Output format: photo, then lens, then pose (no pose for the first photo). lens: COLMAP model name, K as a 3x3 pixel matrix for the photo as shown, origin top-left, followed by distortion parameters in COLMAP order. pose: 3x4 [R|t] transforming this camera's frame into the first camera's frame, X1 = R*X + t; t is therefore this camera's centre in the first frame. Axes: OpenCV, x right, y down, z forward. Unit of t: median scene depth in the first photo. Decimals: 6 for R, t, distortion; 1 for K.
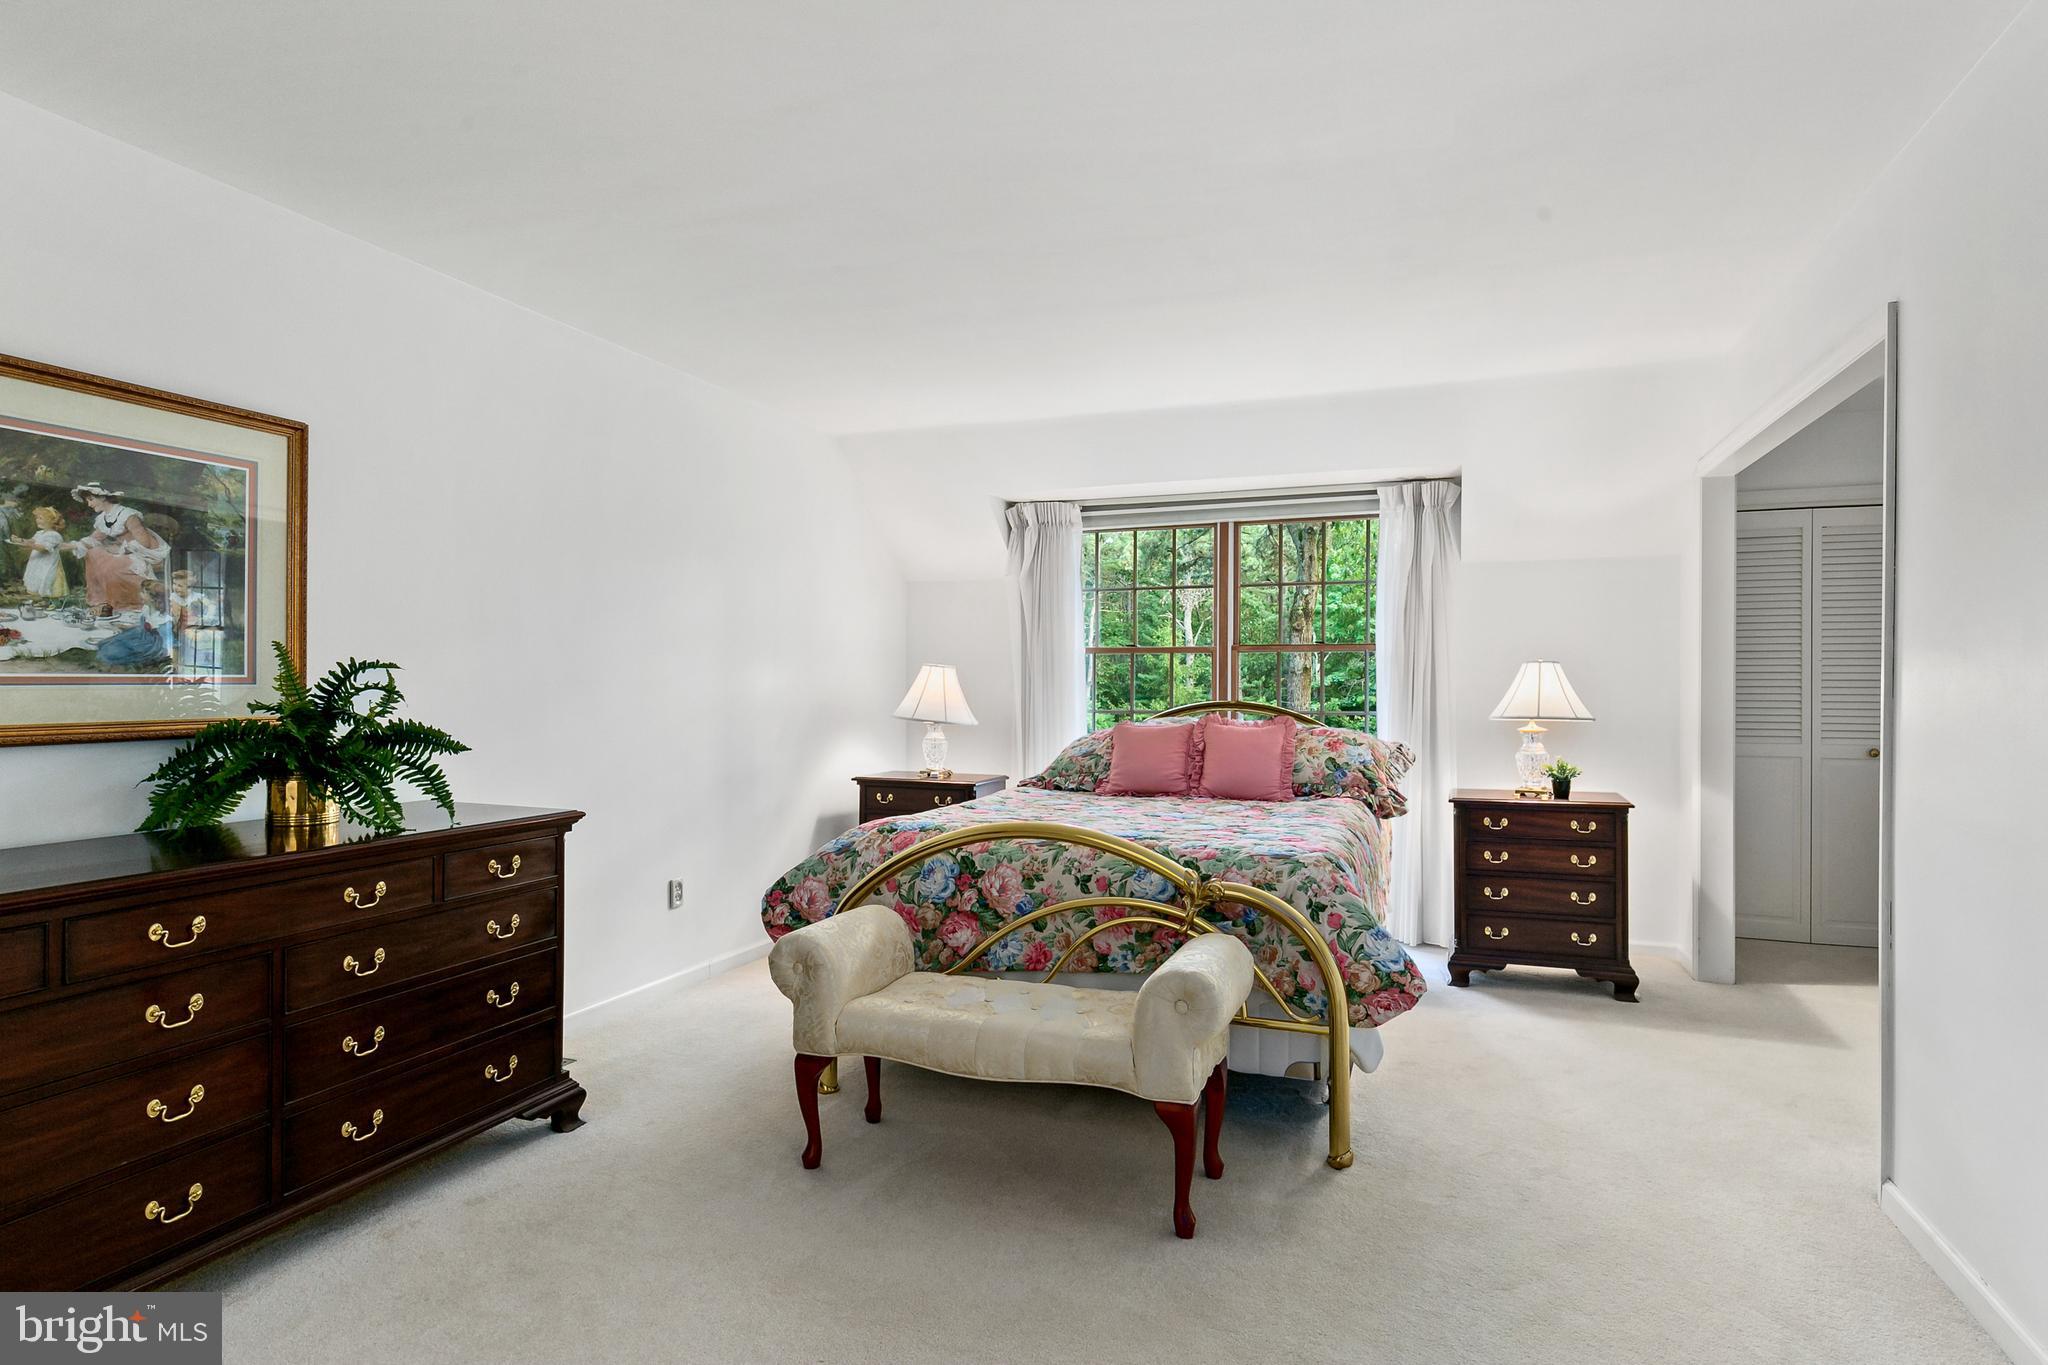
lens RADIAL K [[1130.9, 0, 1022.5], [0, 1130.9, 679.5], [0, 0, 1]] dist [0.002008, -0.002391]
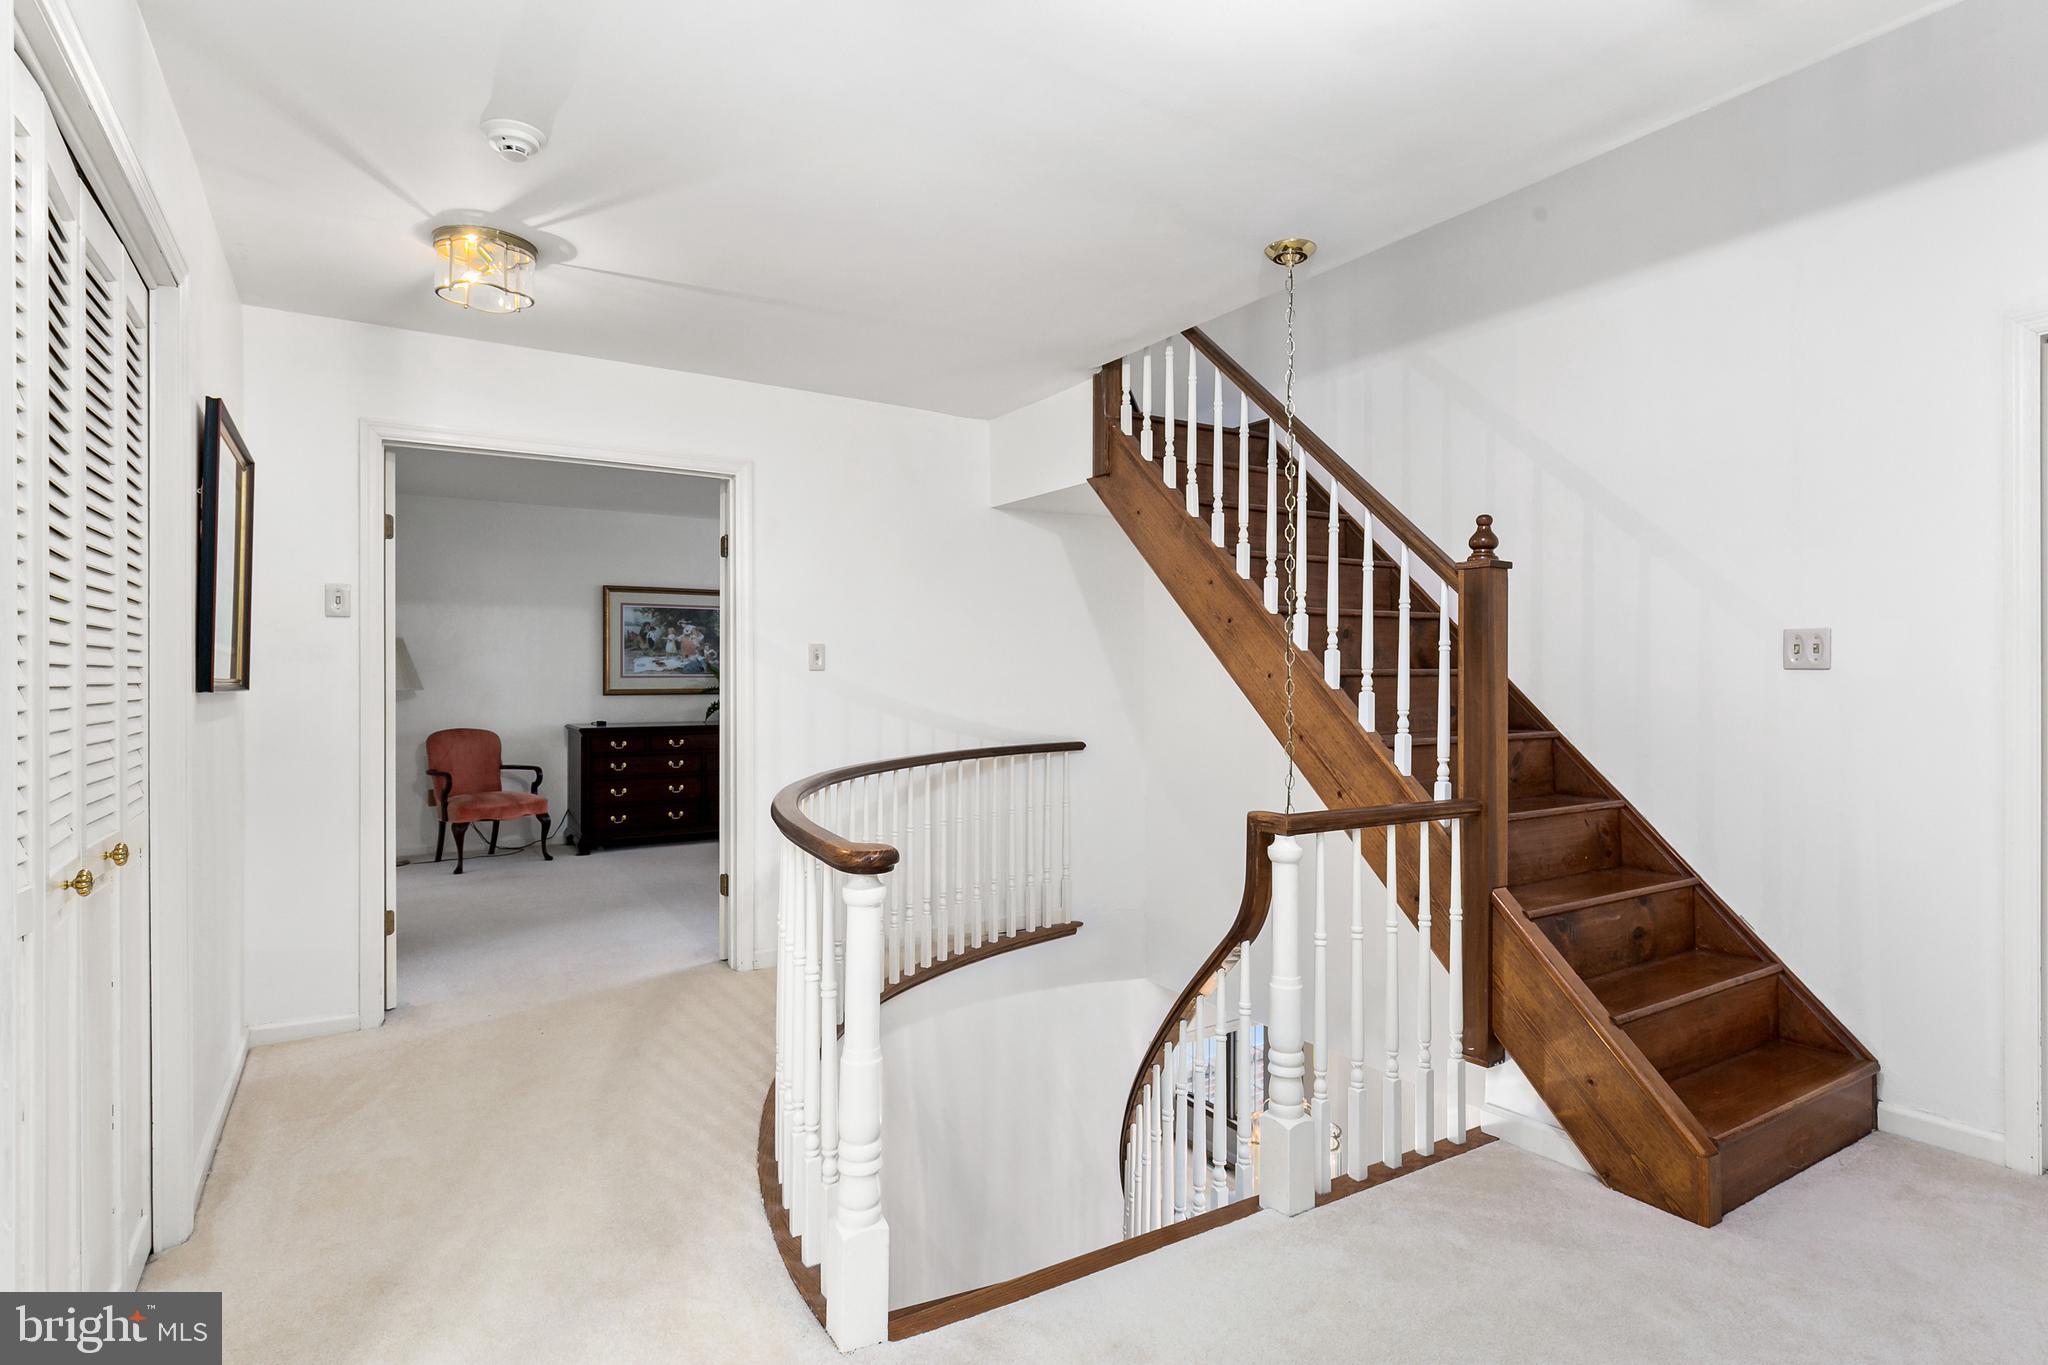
lens RADIAL K [[1059.8, 0, 1024.7], [0, 1059.8, 683.1], [0, 0, 1]] dist [-0.000034, -0.000001]
pose [[0.788872, -0.002181, -0.614554, 1.976919], [0.003559, 0.999993, 0.001019, 0.021366], [0.614547, -0.002991, 0.788874, -0.907134]]
